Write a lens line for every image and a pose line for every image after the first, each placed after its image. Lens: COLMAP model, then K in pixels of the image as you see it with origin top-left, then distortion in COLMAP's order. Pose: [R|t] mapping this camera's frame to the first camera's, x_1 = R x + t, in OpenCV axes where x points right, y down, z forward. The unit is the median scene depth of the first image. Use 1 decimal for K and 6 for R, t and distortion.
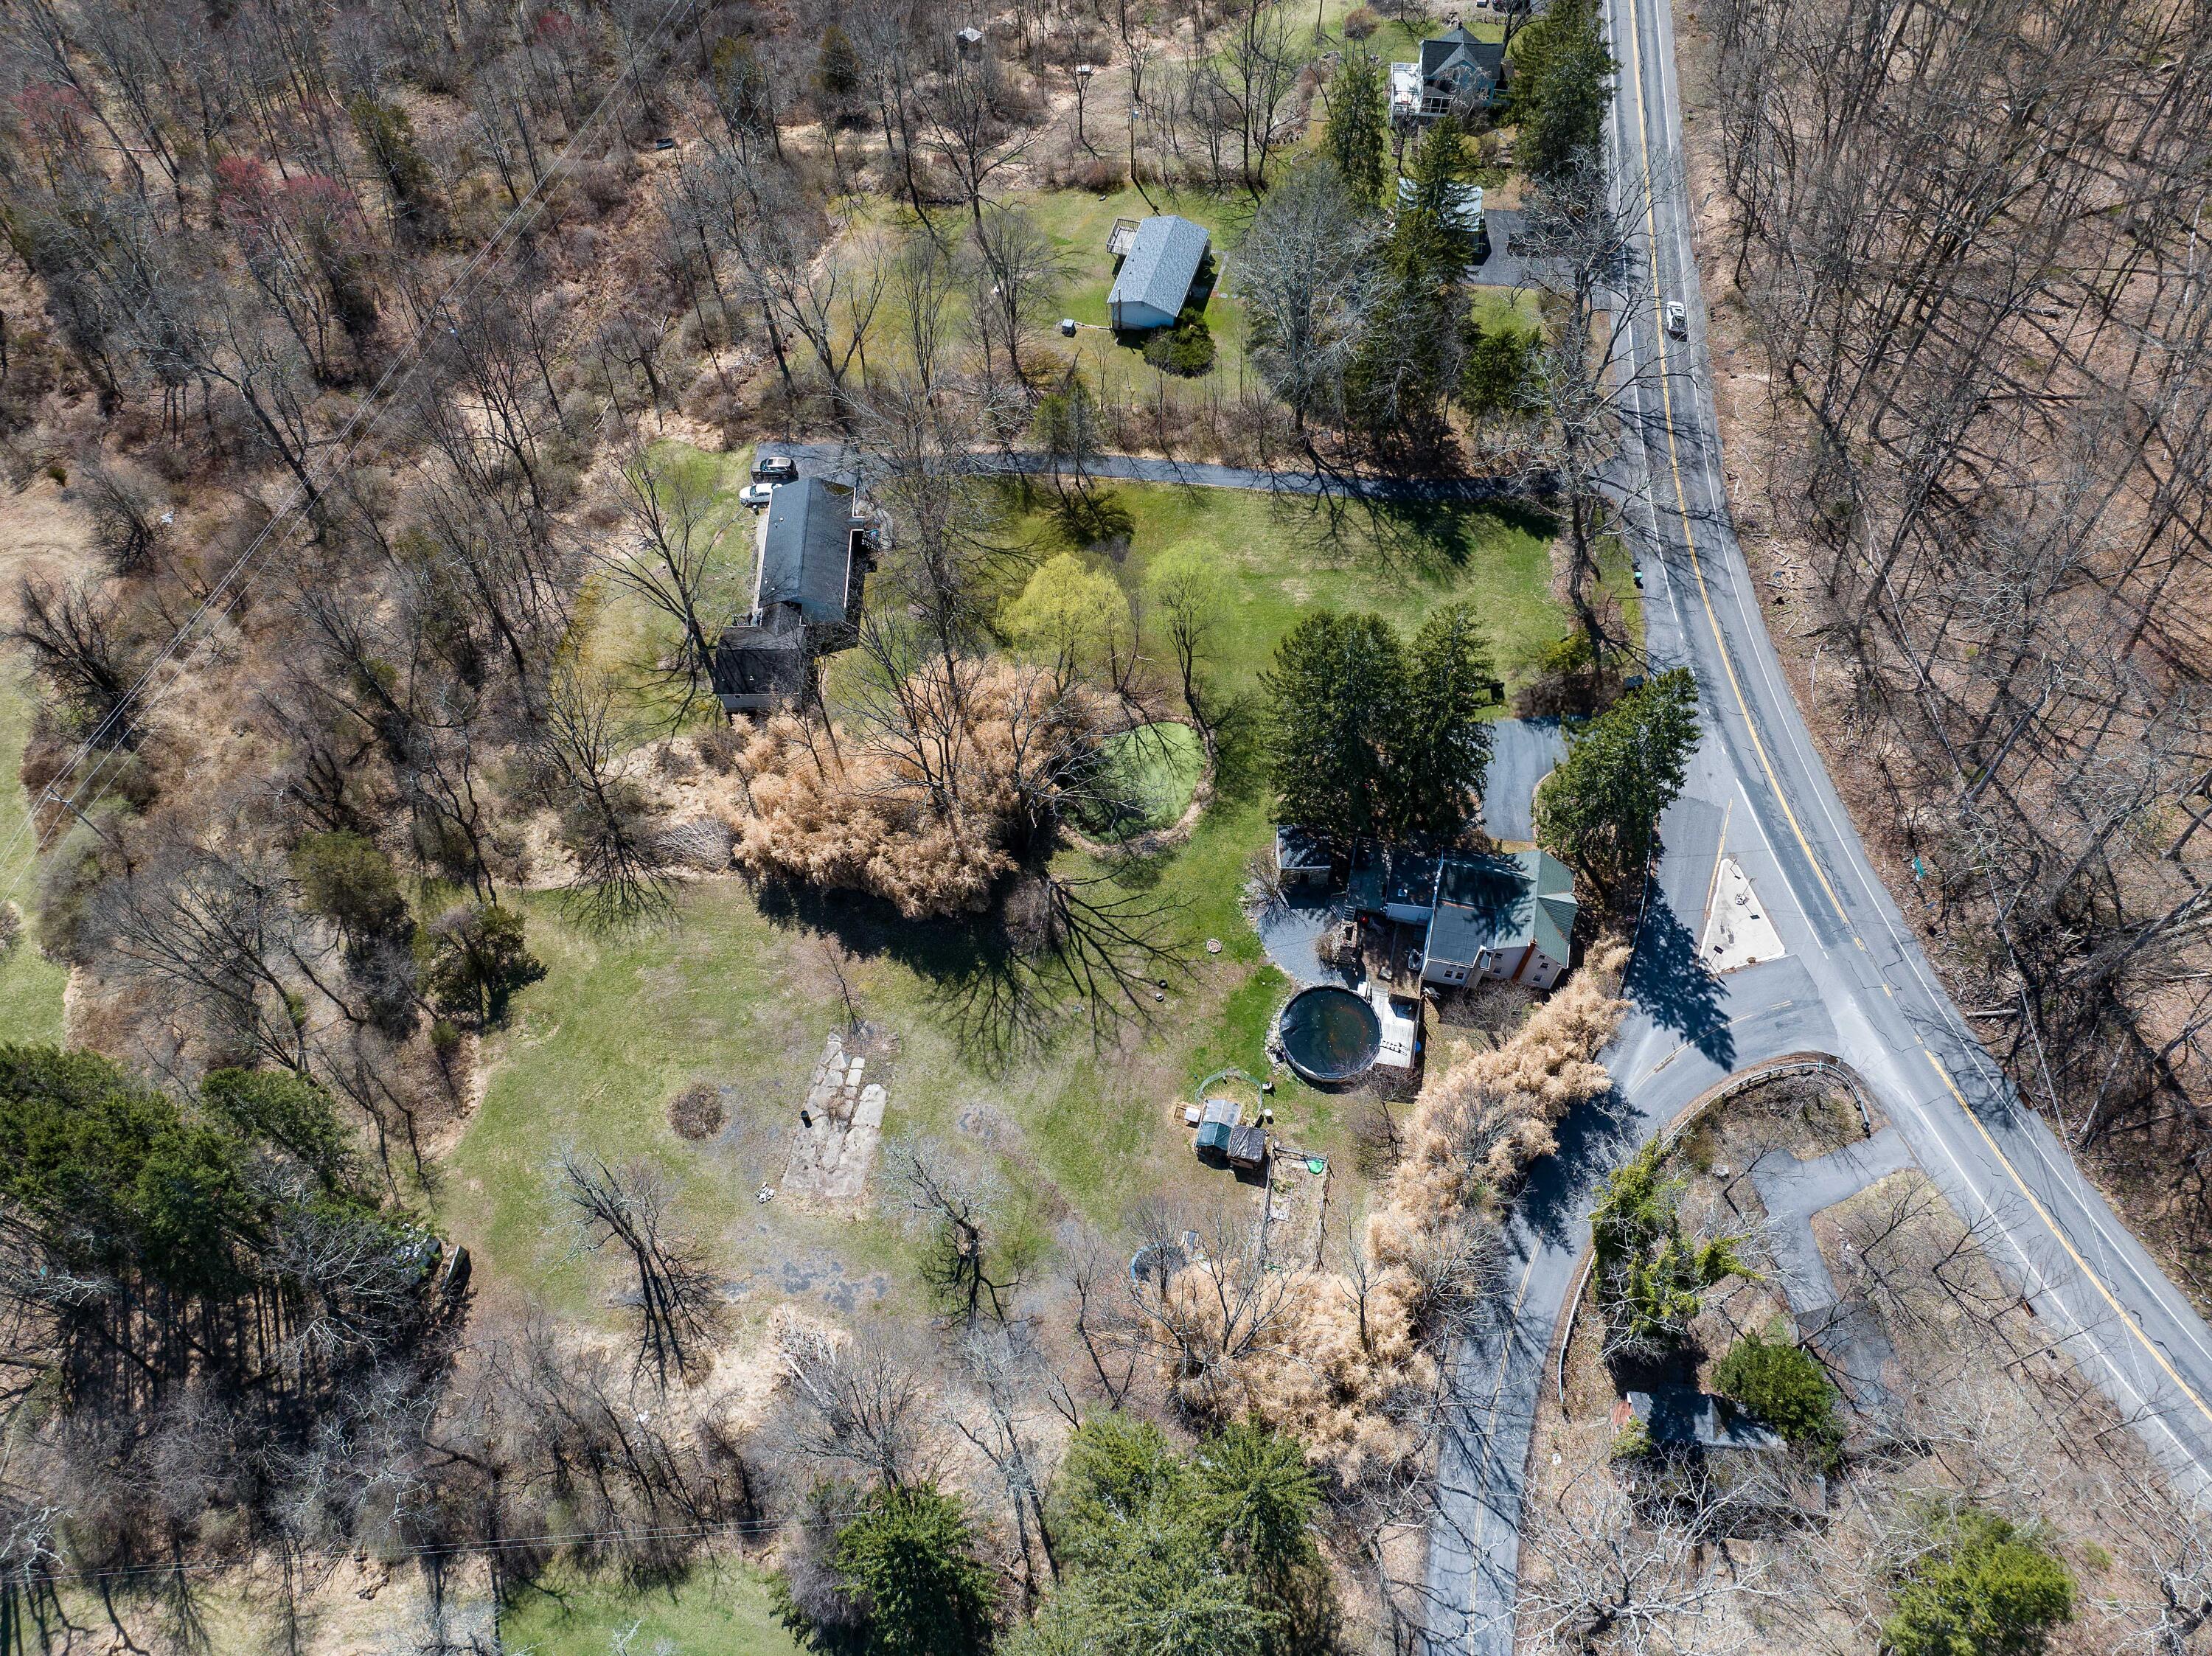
lens RADIAL K [[1564.3, 0, 1115.0], [0, 1564.3, 801.1], [0, 0, 1]] dist [-0.010488, -0.055058]
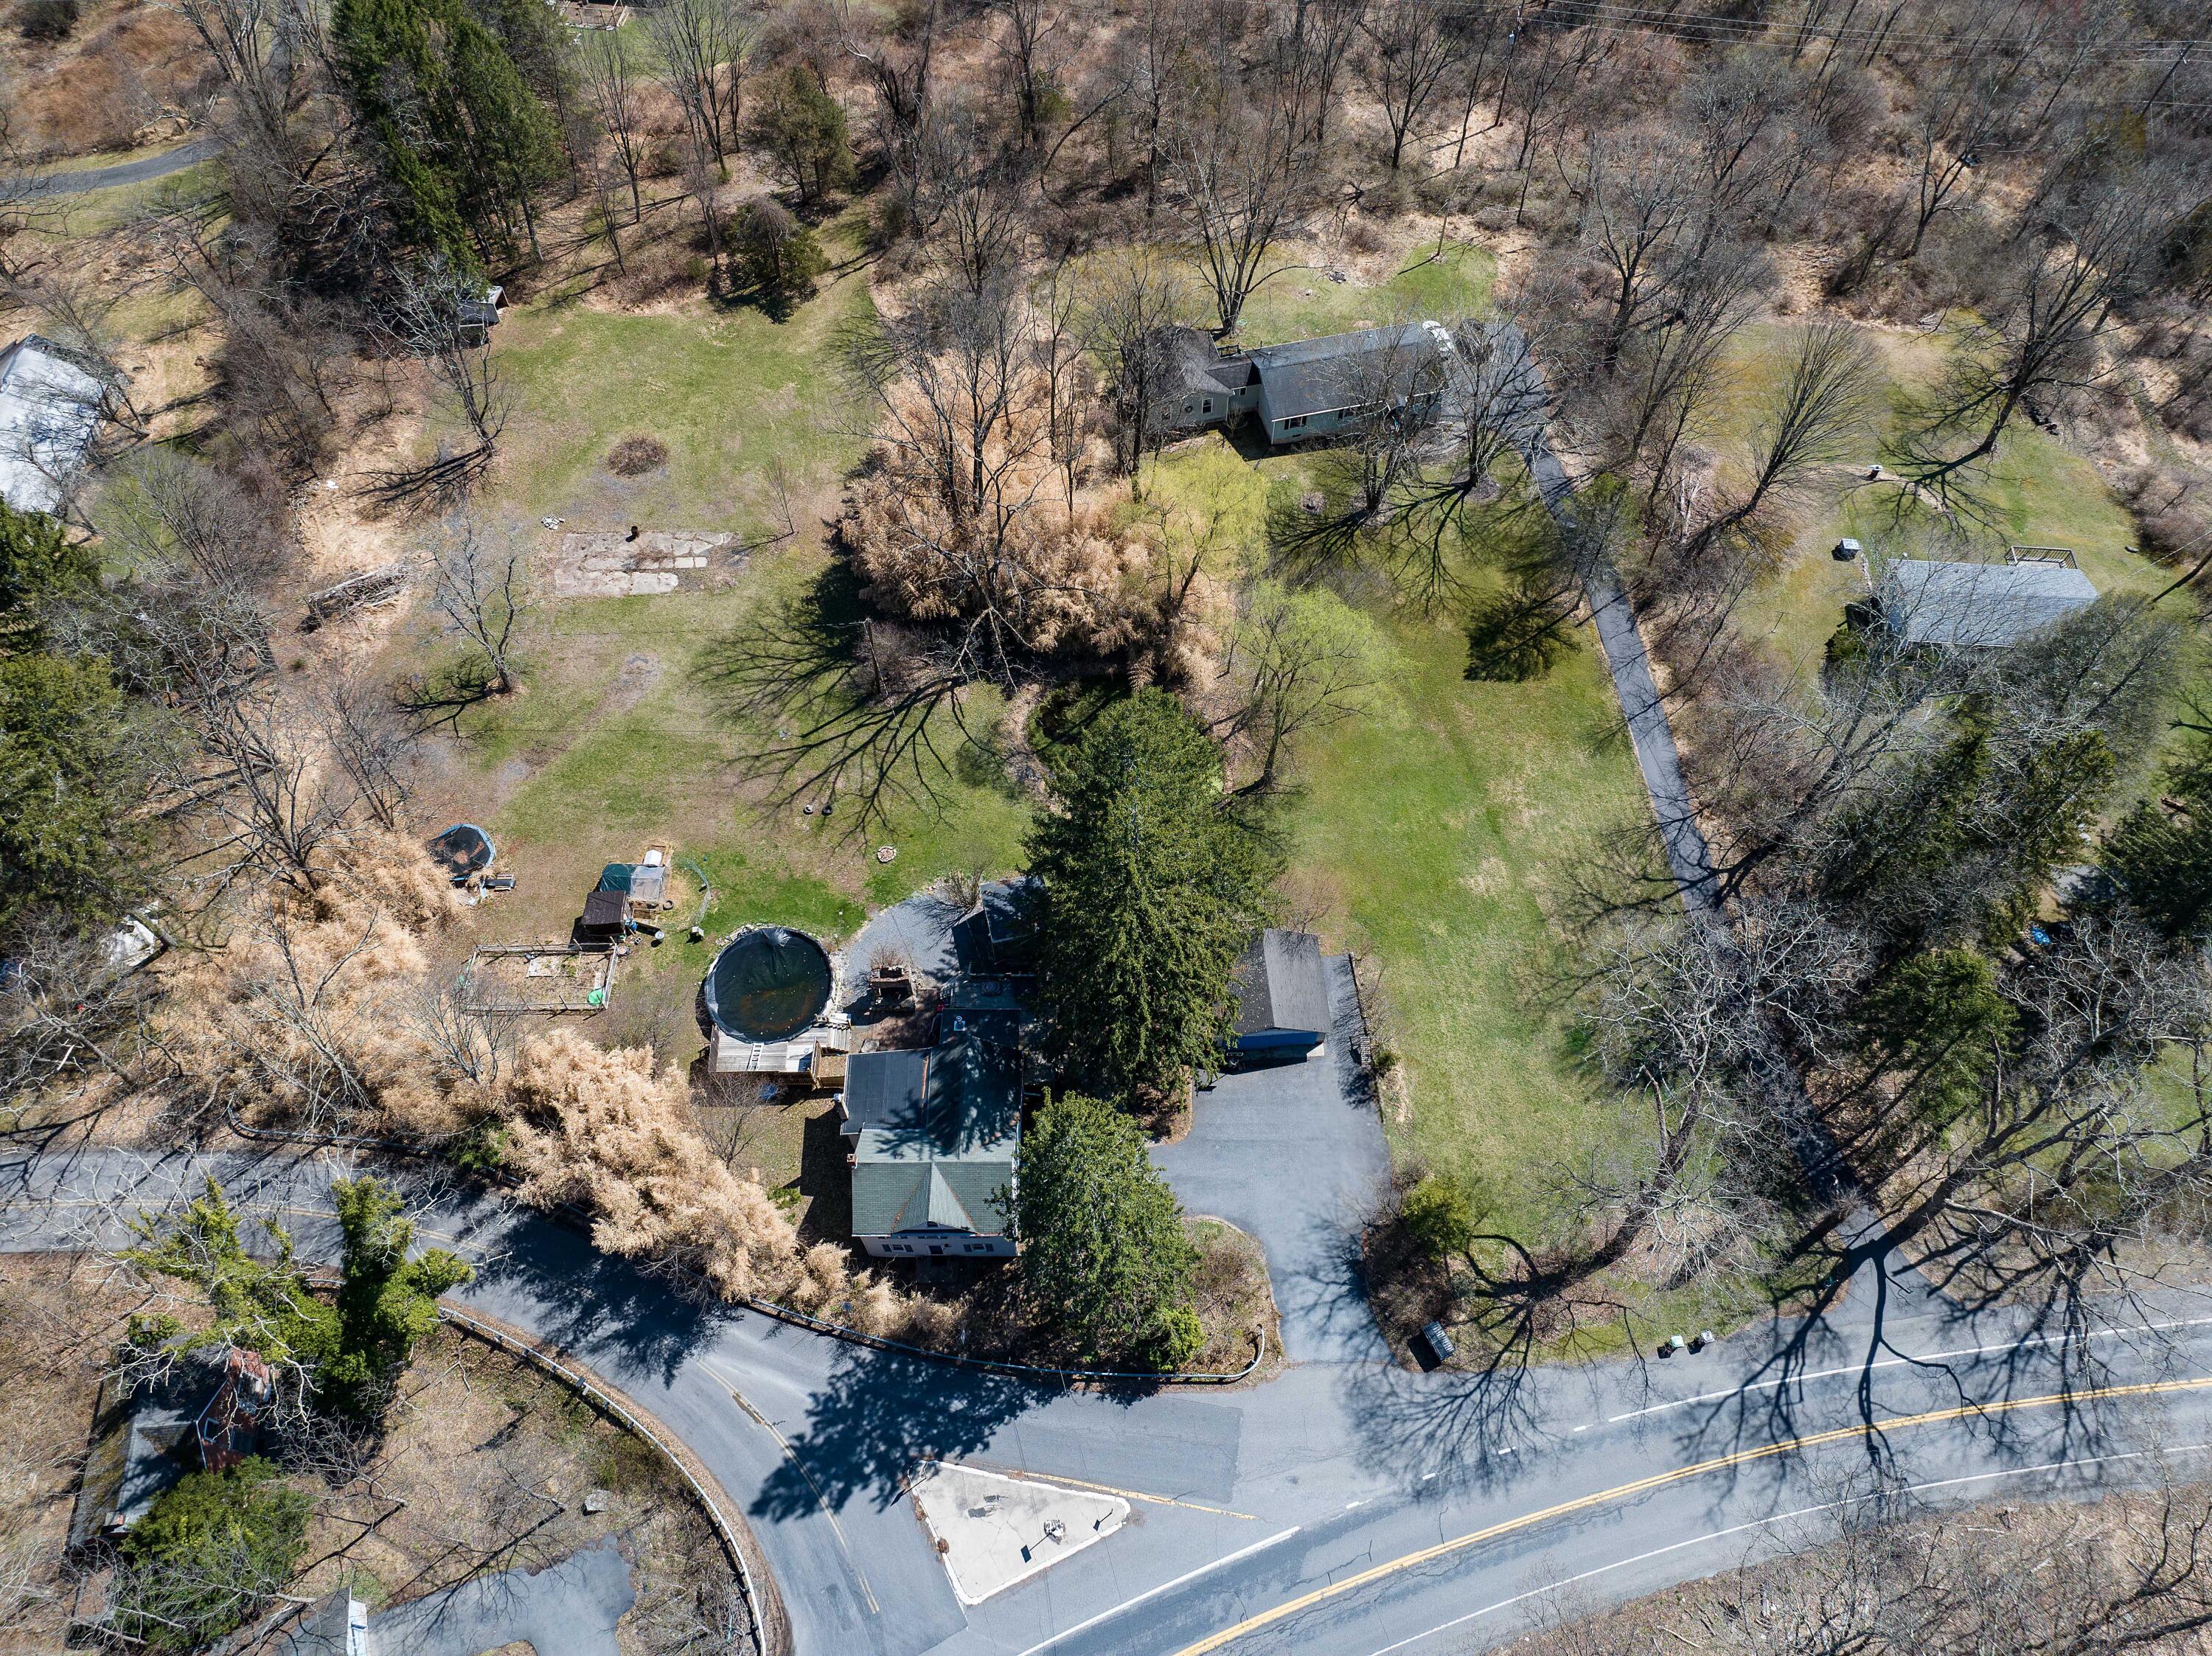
lens RADIAL K [[1558.3, 0, 1114.5], [0, 1558.3, 818.2], [0, 0, 1]] dist [-0.035712, 0.007031]
pose [[0.217290, 0.832116, -0.510262, 0.491412], [-0.832294, 0.431059, 0.348532, -0.297490], [0.509972, 0.348956, 0.786230, 0.434273]]
